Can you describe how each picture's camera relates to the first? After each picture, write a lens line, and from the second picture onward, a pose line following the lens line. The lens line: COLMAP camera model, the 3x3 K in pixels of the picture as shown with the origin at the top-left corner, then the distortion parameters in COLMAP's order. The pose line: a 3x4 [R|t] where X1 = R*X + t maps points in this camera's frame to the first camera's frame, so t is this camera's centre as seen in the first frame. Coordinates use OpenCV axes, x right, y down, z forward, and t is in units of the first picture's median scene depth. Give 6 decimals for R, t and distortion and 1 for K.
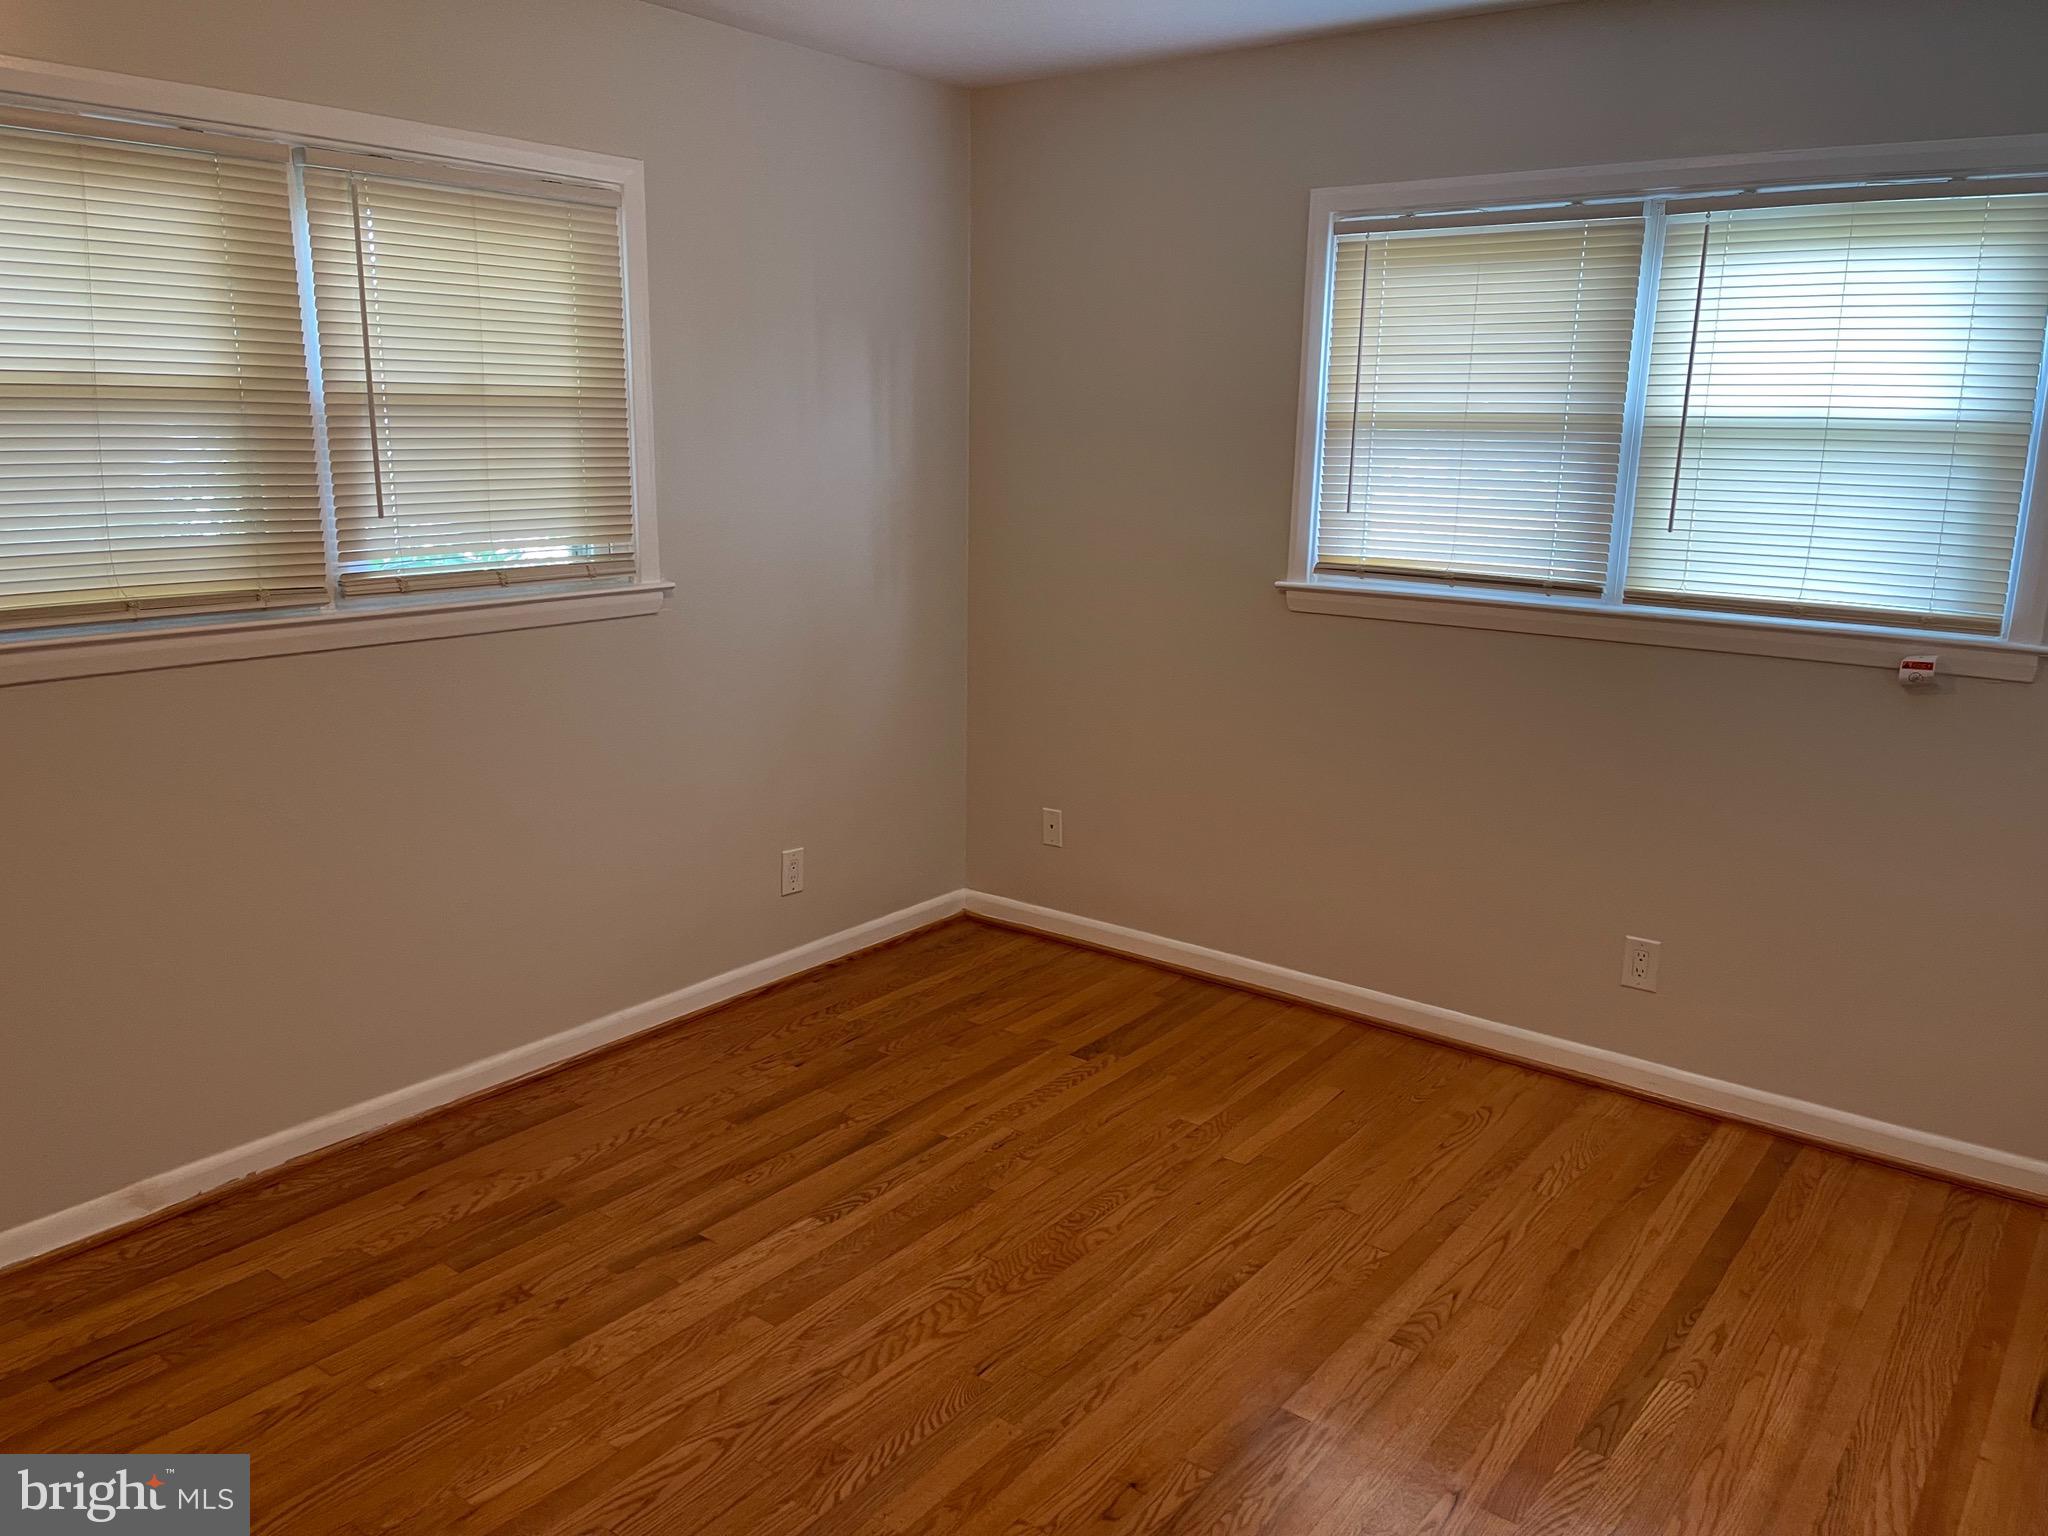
lens RADIAL K [[1533.6, 0, 1028.7], [0, 1533.6, 762.7], [0, 0, 1]] dist [0.068718, -0.086466]
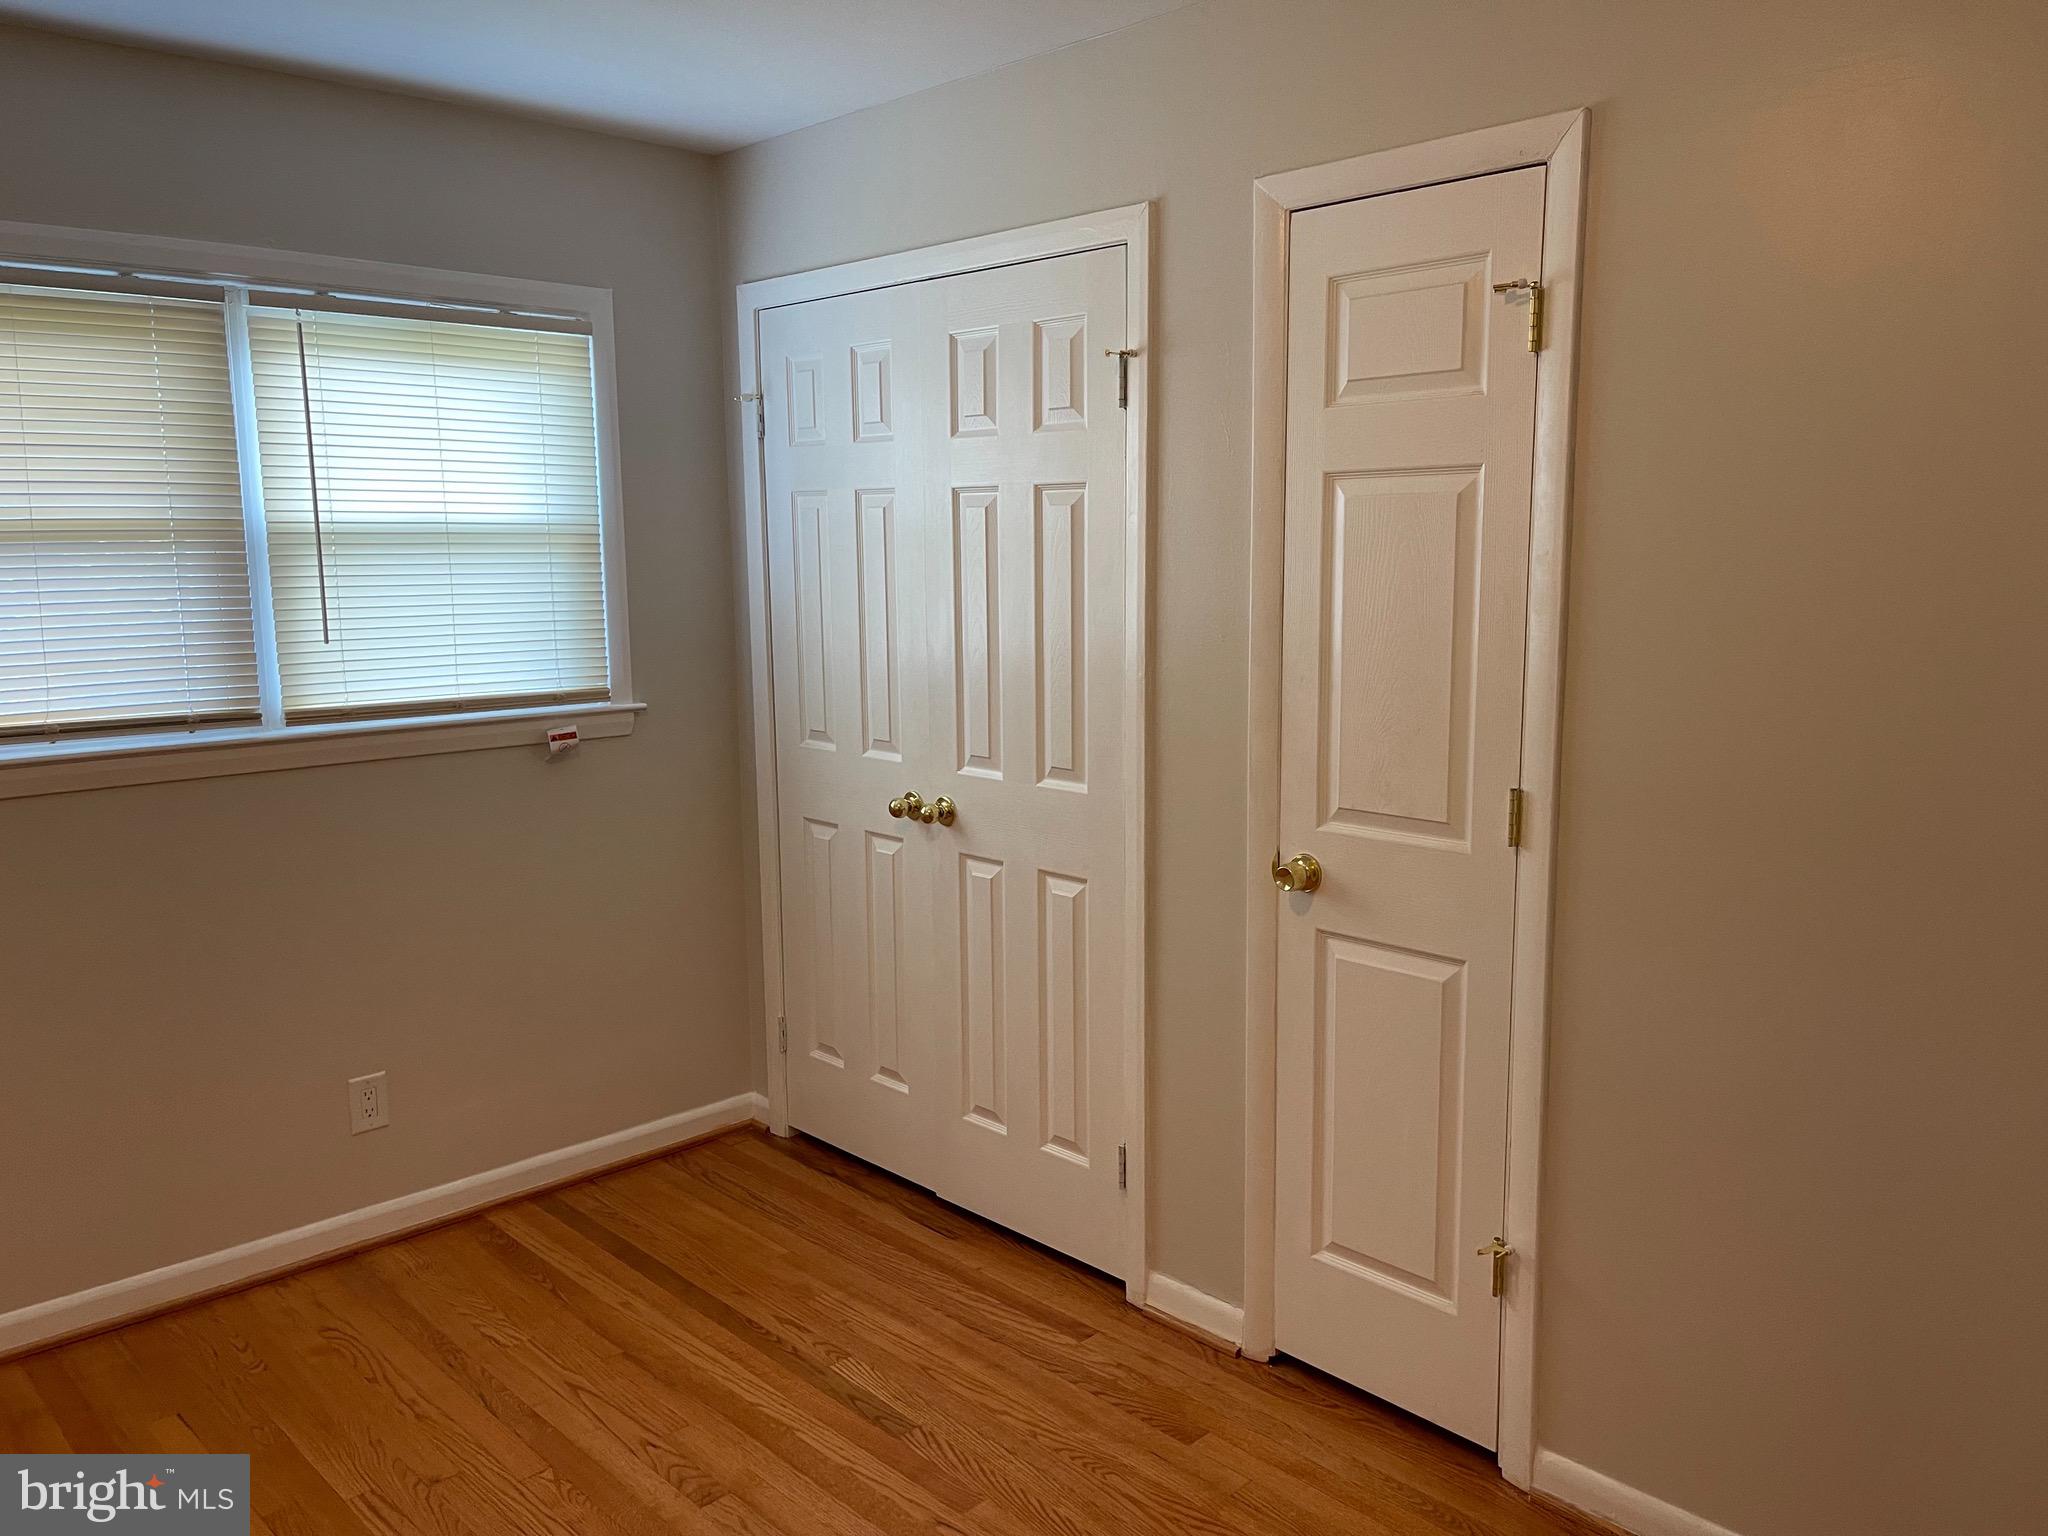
lens RADIAL K [[1533.6, 0, 1021.3], [0, 1533.6, 767.6], [0, 0, 1]] dist [0.068718, -0.086466]
pose [[0.157775, -0.164537, 0.973671, -0.462543], [0.228094, 0.965428, 0.126183, -0.102906], [-0.960771, 0.202179, 0.189850, 0.451160]]
